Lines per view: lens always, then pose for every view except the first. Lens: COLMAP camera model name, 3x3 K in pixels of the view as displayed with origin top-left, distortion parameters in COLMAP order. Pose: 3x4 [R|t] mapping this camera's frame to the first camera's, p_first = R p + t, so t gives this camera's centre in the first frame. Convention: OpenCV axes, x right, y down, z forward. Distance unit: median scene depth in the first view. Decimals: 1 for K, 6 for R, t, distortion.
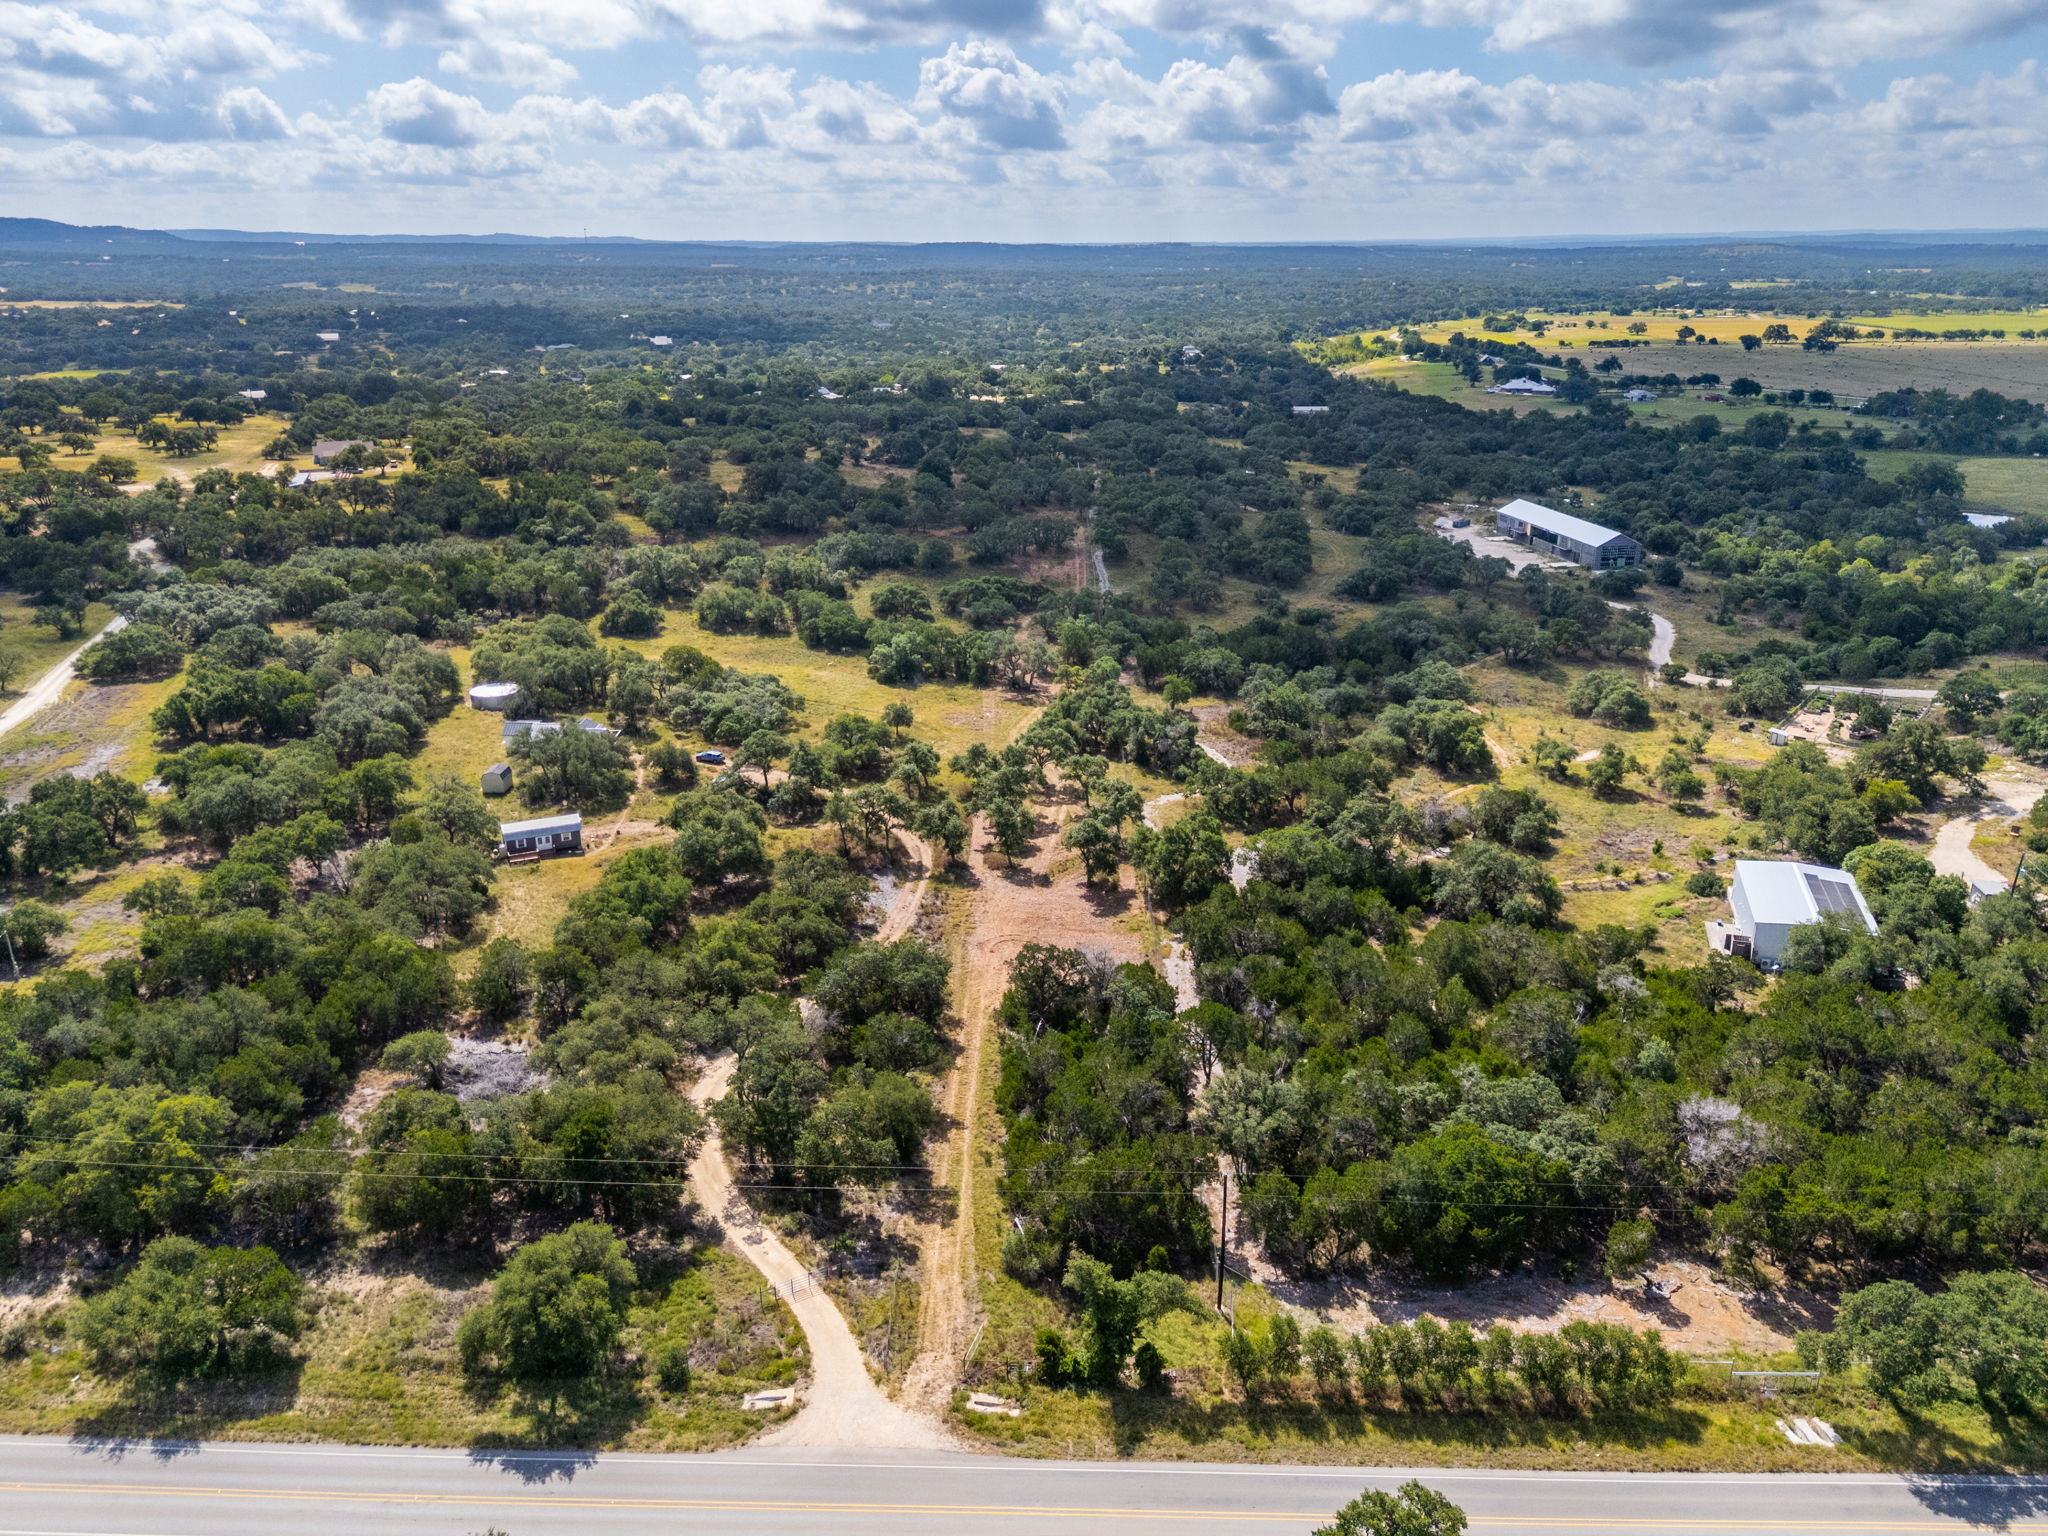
lens RADIAL K [[1507.2, 0, 1024.0], [0, 1507.2, 768.0], [0, 0, 1]] dist [0.059033, -0.044926]
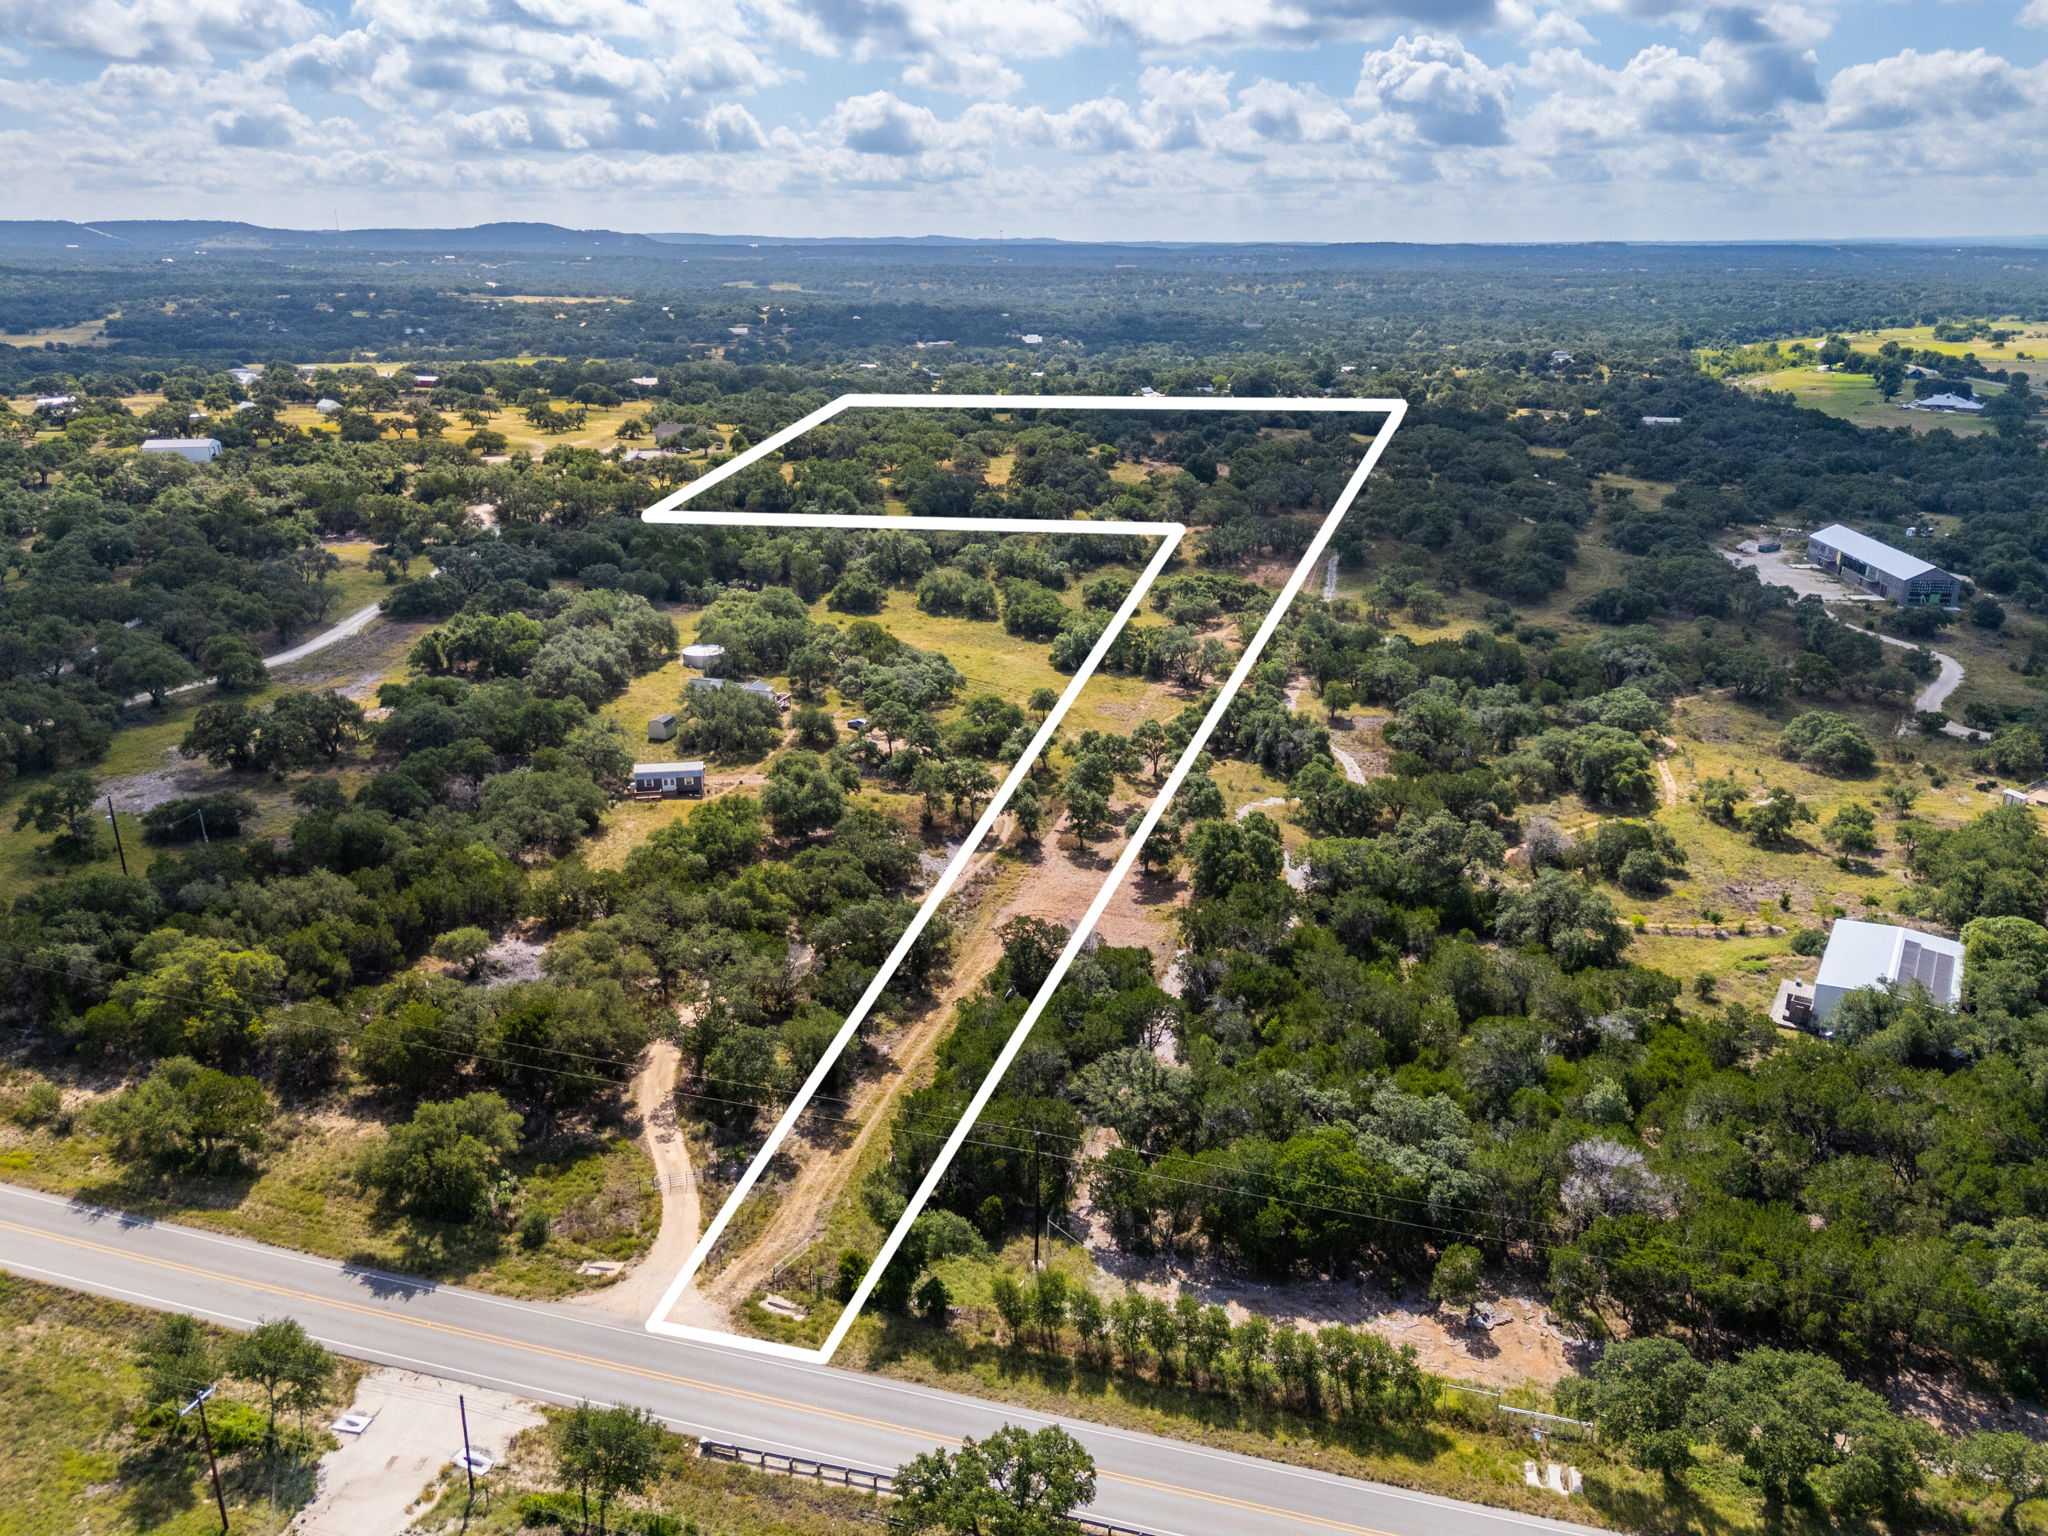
lens RADIAL K [[1507.2, 0, 1024.0], [0, 1507.2, 768.0], [0, 0, 1]] dist [0.059033, -0.044926]
pose [[0.966347, 0.086887, -0.242123, 0.303307], [-0.086978, 0.996157, 0.010334, 0.004688], [0.242090, 0.011073, 0.970191, -0.018382]]
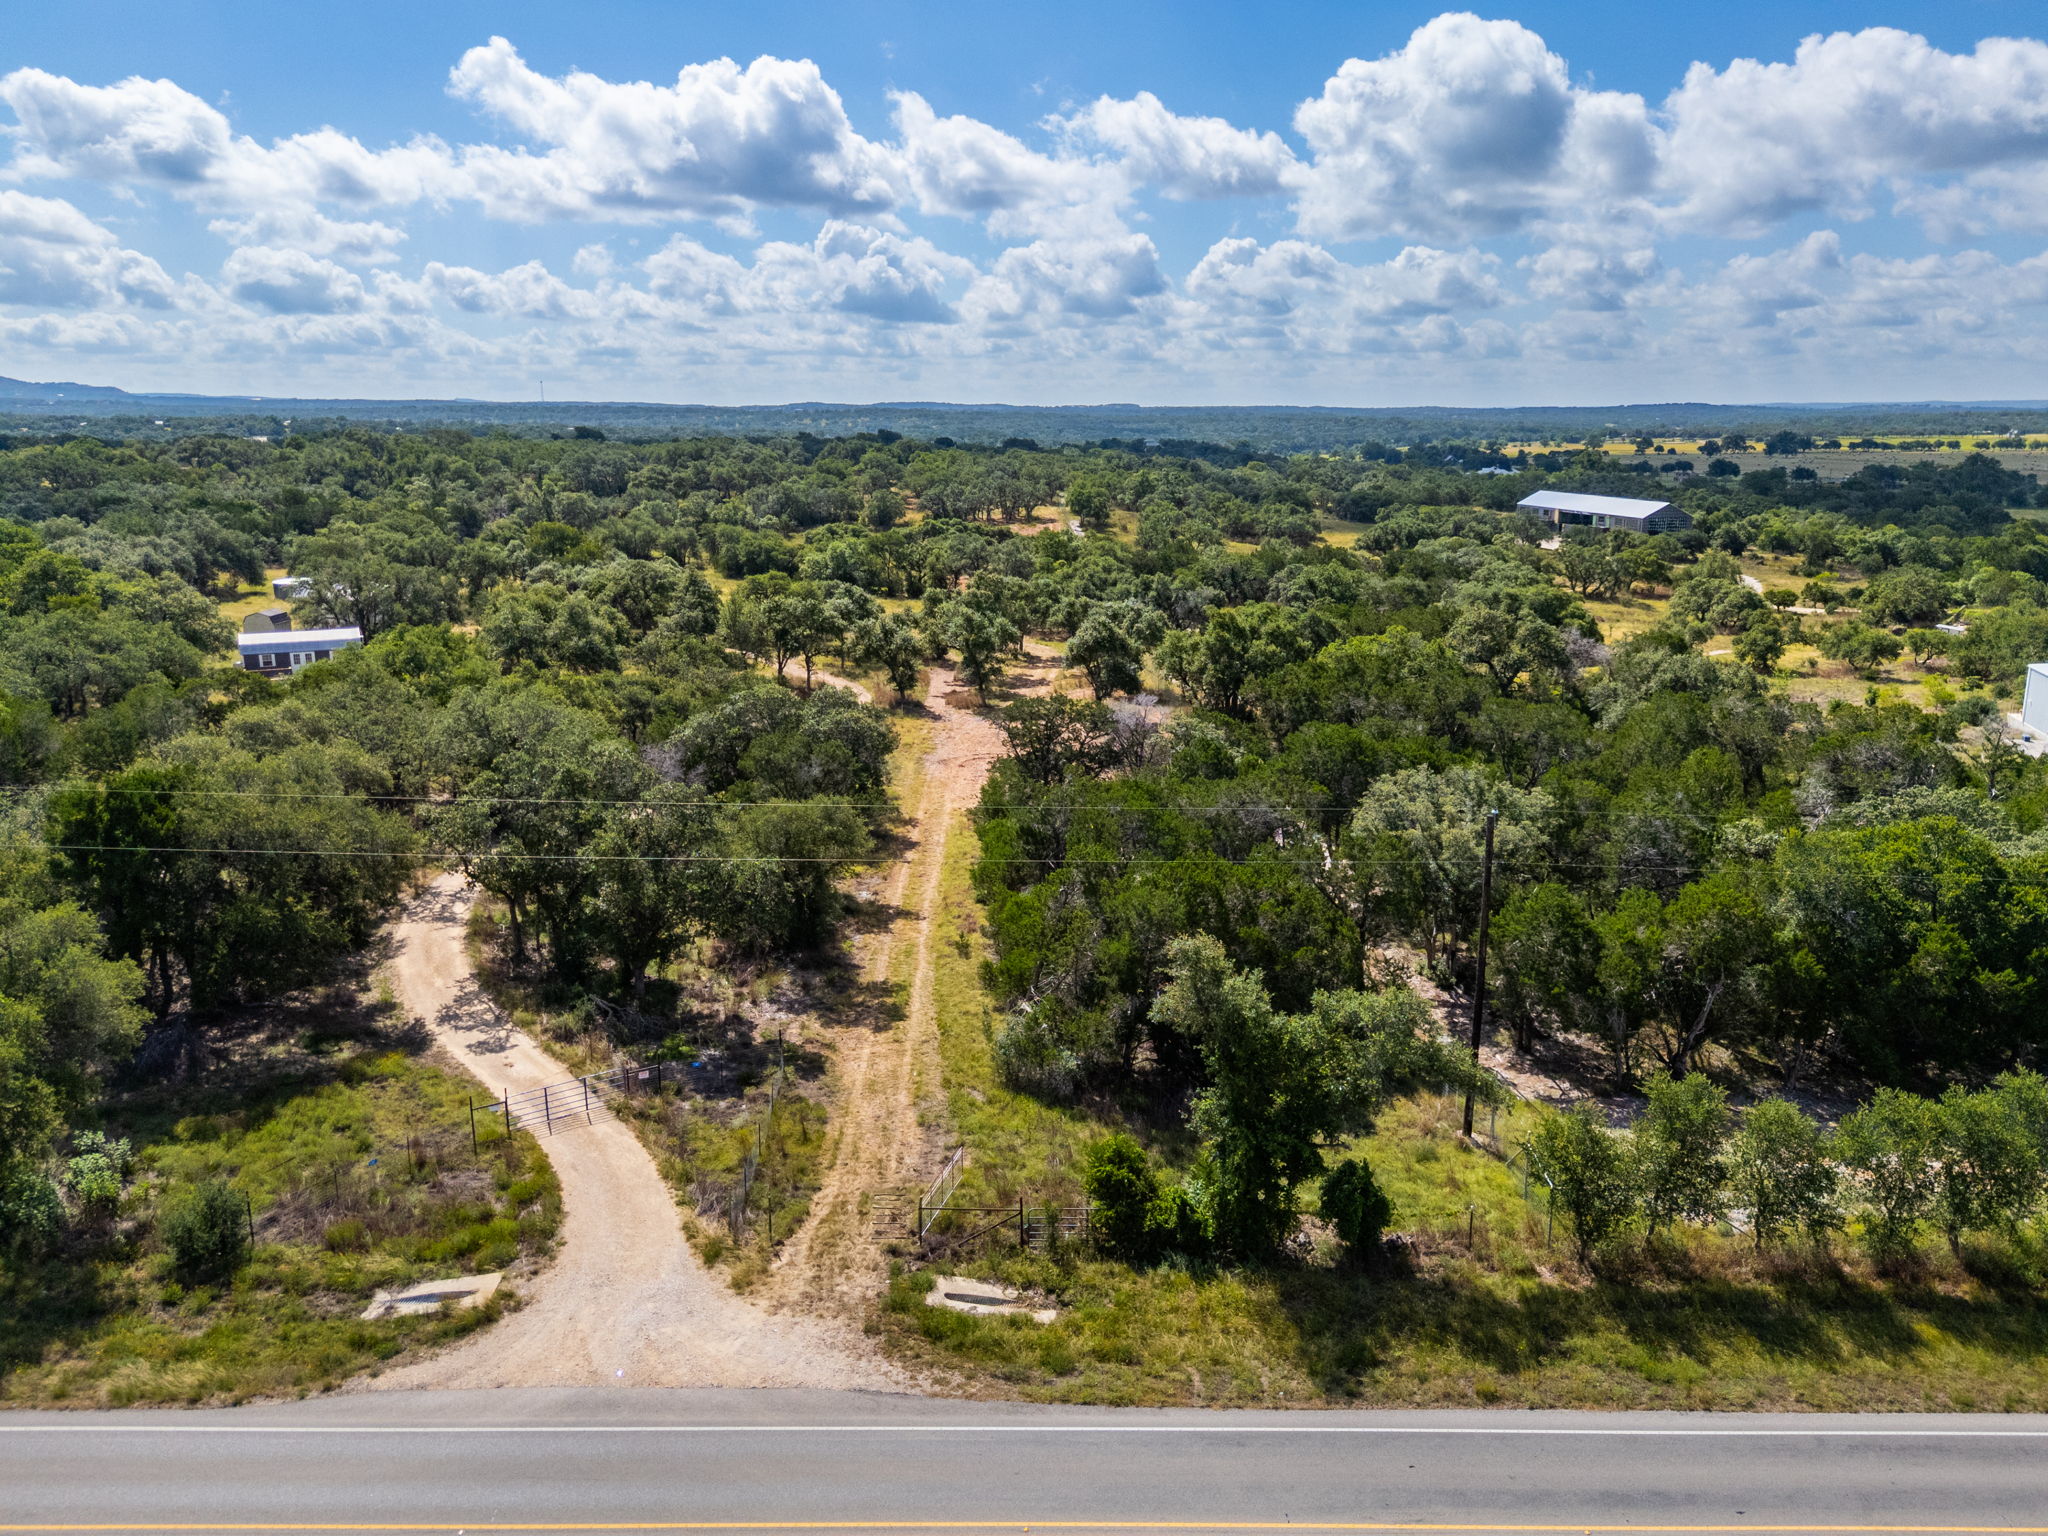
lens RADIAL K [[1507.2, 0, 1024.0], [0, 1507.2, 768.0], [0, 0, 1]] dist [0.059033, -0.044926]
pose [[0.999520, -0.005984, 0.030396, -0.018445], [0.009091, 0.994627, -0.103125, 0.256323], [-0.029616, 0.103351, 0.994204, 0.466433]]
